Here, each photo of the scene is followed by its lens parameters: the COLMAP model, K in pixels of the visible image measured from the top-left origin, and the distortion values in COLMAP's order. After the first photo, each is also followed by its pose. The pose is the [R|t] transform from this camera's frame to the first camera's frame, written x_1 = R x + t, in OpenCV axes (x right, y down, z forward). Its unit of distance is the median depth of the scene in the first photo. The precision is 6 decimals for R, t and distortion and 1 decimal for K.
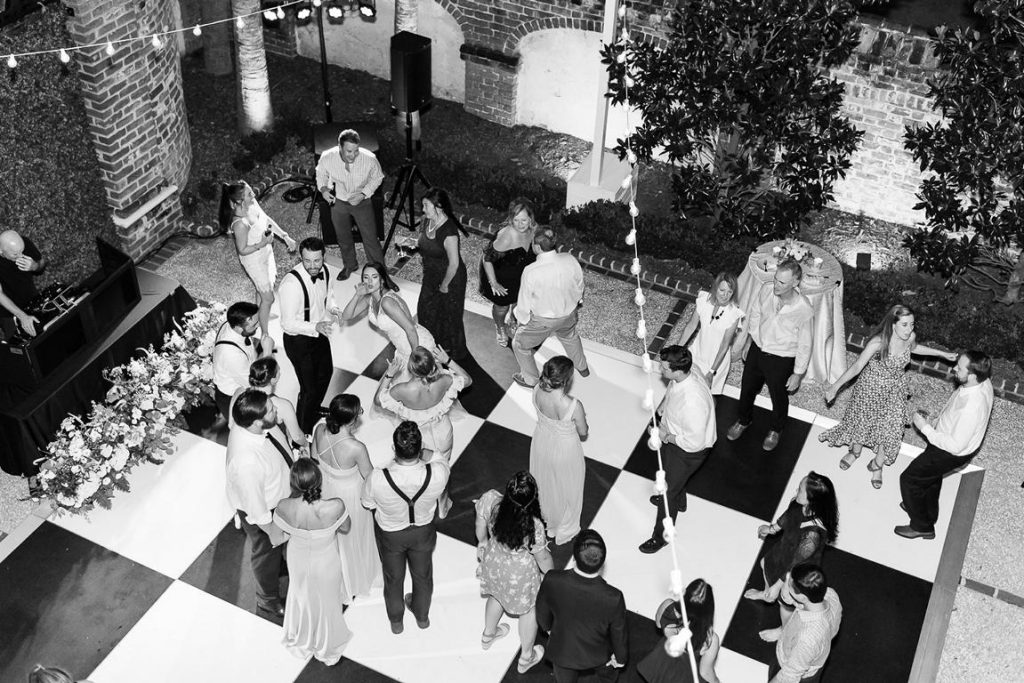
lens RADIAL K [[1161.9, 0, 502.2], [0, 1161.9, 304.1], [0, 0, 1]] dist [0.031298, 0.000000]
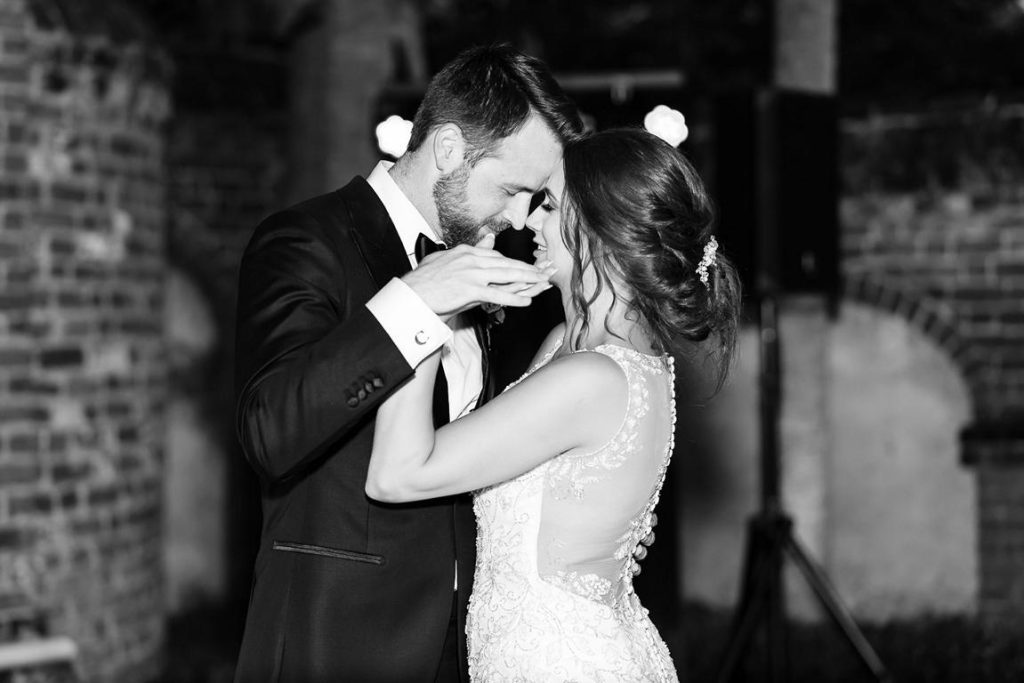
lens RADIAL K [[2657.9, 0, 516.7], [0, 2657.9, 341.0], [0, 0, 1]] dist [0.031157, 0.000000]
pose [[0.972363, -0.050205, -0.228012, 0.018988], [-0.103269, 0.783394, -0.612886, 0.285716], [0.209394, 0.619494, 0.756559, 0.413645]]
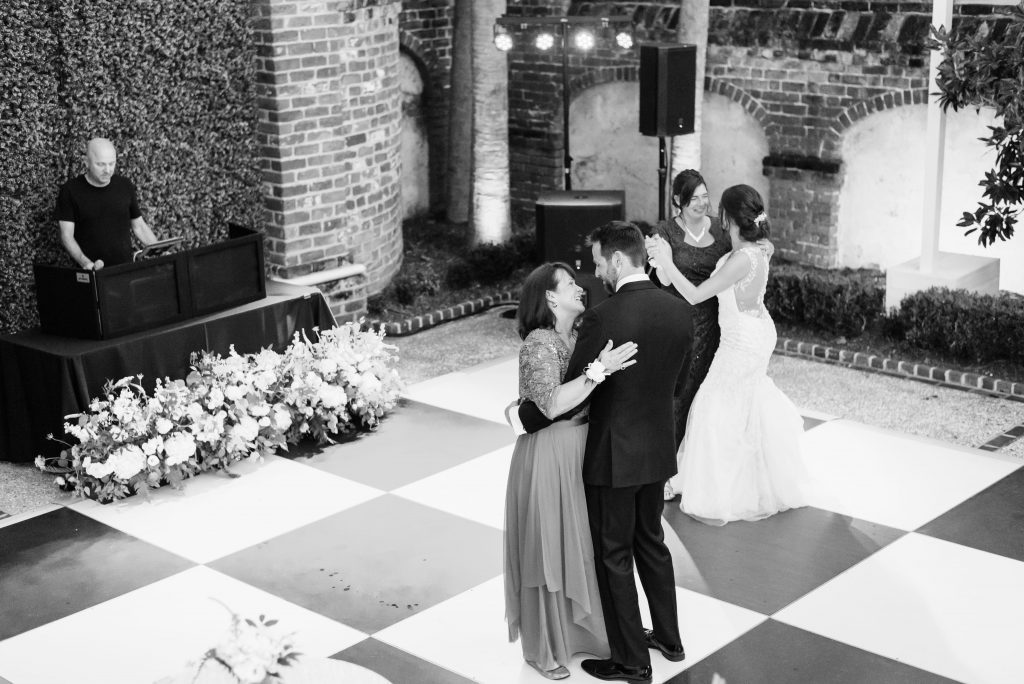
lens RADIAL K [[1522.8, 0, 507.7], [0, 1522.8, 362.9], [0, 0, 1]] dist [0.032567, 0.000000]
pose [[0.957467, 0.036025, -0.286286, 0.104751], [-0.142001, 0.922541, -0.358823, 0.312580], [0.251184, 0.384214, 0.888418, 0.156636]]
